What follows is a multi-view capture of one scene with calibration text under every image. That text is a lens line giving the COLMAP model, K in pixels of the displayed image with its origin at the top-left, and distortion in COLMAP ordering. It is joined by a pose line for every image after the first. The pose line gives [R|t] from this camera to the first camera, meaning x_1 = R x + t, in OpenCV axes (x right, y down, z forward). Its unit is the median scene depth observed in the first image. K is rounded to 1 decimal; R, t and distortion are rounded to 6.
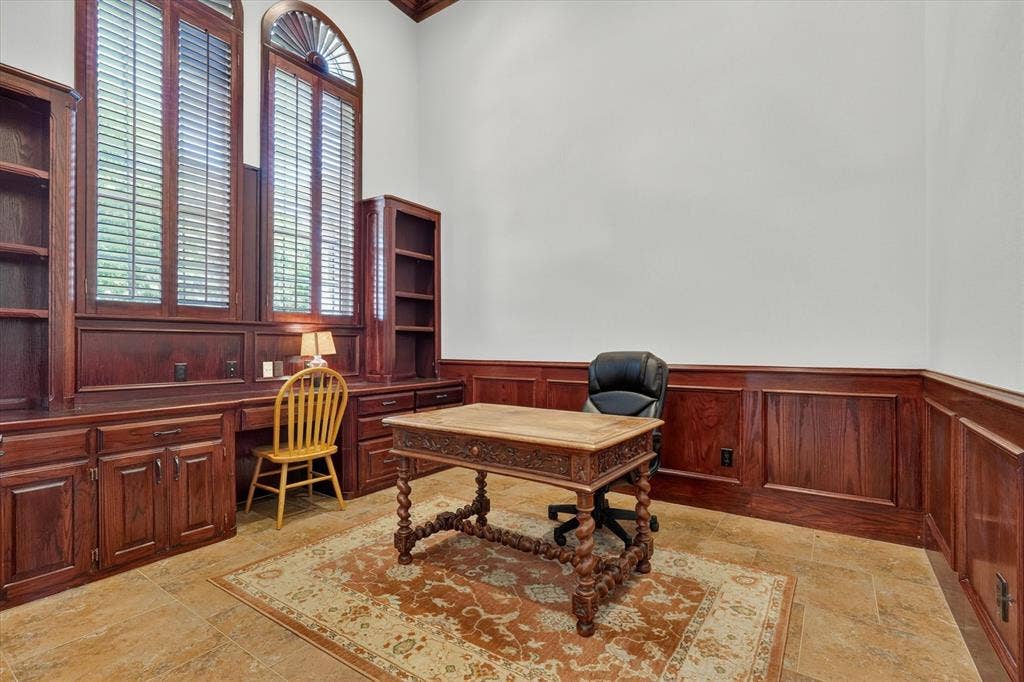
lens RADIAL K [[473.4, 0, 510.4], [0, 473.4, 343.3], [0, 0, 1]] dist [-0.015590, 0.005895]
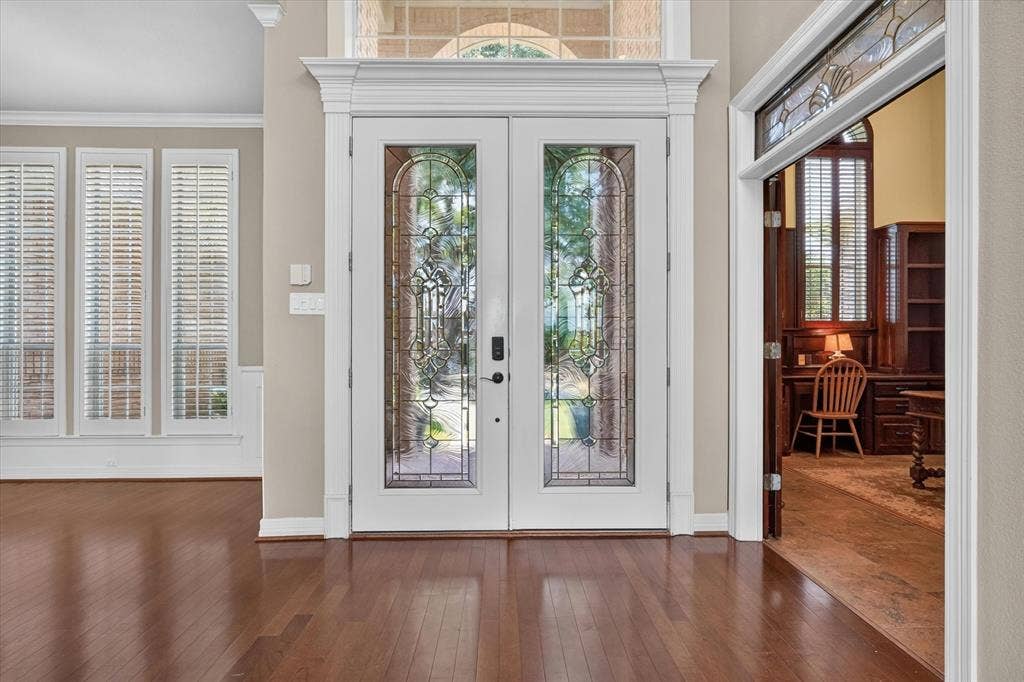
lens RADIAL K [[473.4, 0, 507.7], [0, 473.4, 342.8], [0, 0, 1]] dist [-0.015590, 0.005895]
pose [[0.594469, 0.001895, -0.804116, 0.132529], [0.007074, 0.999946, 0.007586, -0.016365], [0.804087, -0.010198, 0.594424, -0.623021]]
